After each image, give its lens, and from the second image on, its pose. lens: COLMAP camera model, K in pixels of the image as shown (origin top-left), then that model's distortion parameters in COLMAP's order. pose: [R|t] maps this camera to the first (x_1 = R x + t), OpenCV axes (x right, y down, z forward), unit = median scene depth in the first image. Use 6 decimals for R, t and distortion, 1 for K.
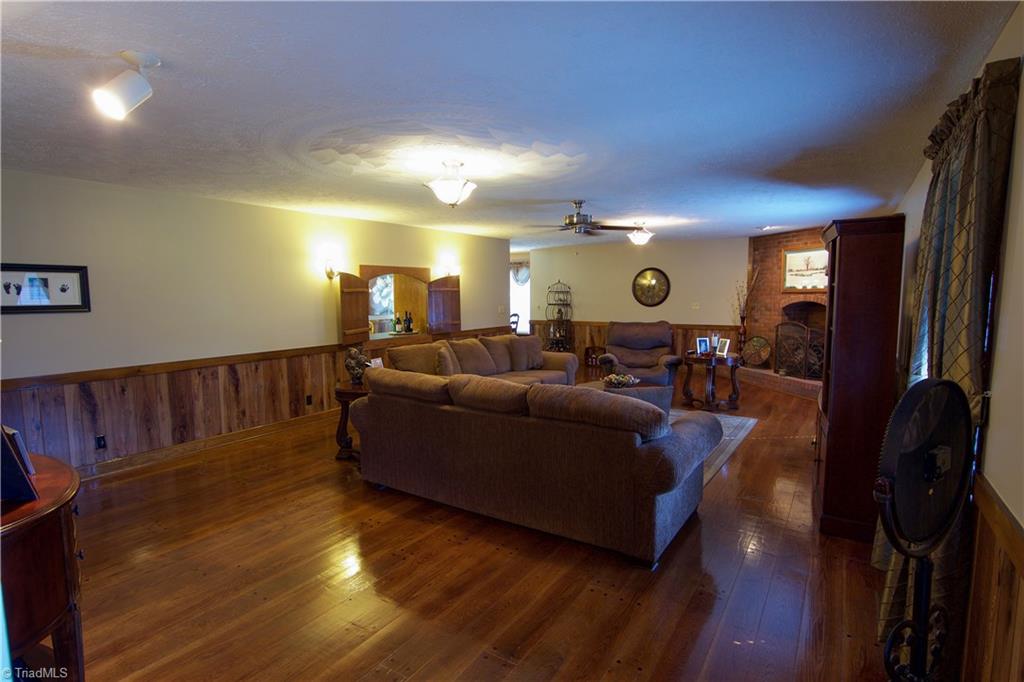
lens RADIAL K [[520.2, 0, 517.6], [0, 520.2, 344.3], [0, 0, 1]] dist [-0.011502, 0.000273]
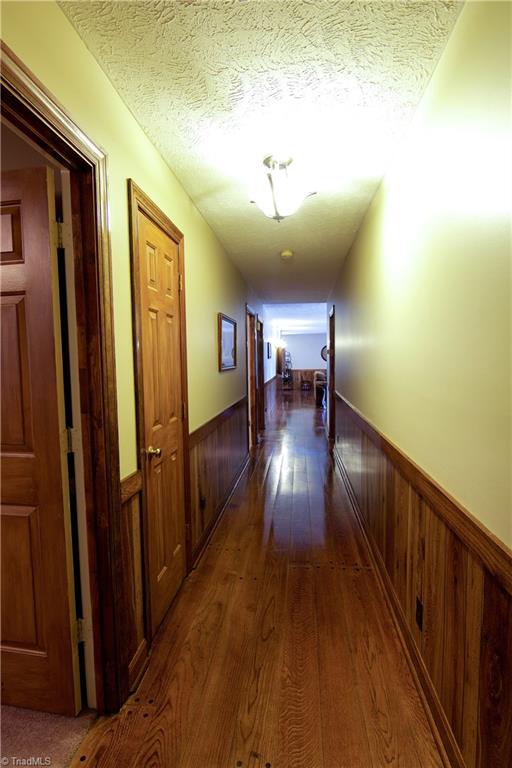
lens RADIAL K [[390.2, 0, 256.0], [0, 390.2, 384.0], [0, 0, 1]] dist [-0.011502, 0.000273]
pose [[0.896631, -0.040089, 0.440959, -0.959079], [0.057944, 0.997952, -0.027095, 0.063584], [-0.438970, 0.049845, 0.897118, -0.456941]]
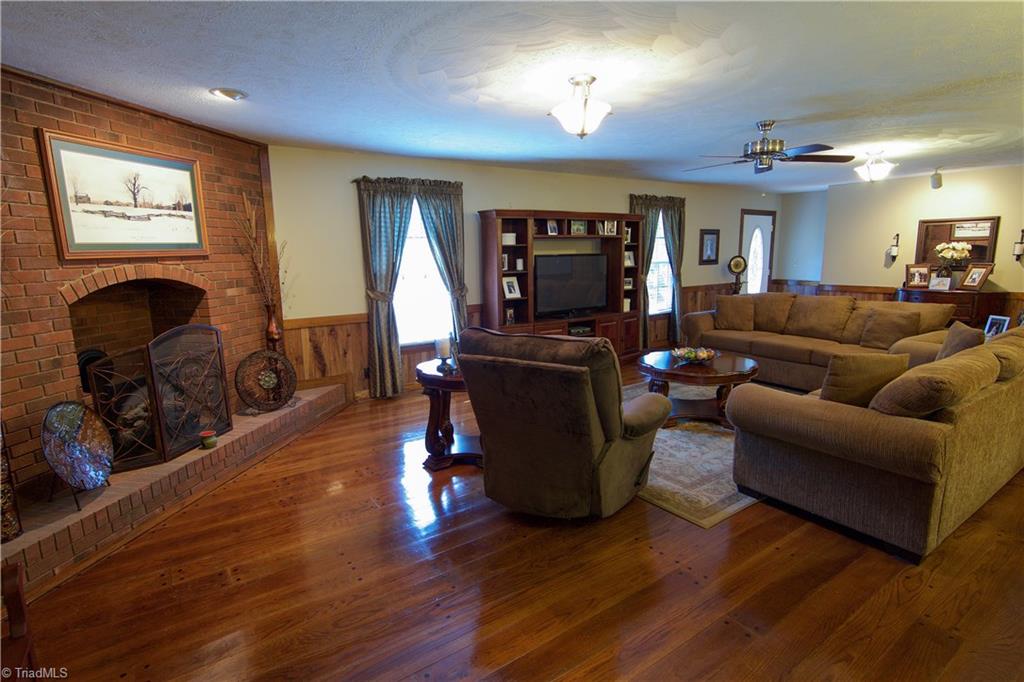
lens RADIAL K [[520.2, 0, 517.6], [0, 520.2, 344.3], [0, 0, 1]] dist [-0.011502, 0.000273]
pose [[-0.923282, -0.052472, 0.380521, 0.096345], [0.055801, 0.961796, 0.268021, -0.123293], [-0.380048, 0.268692, -0.885081, 1.223623]]
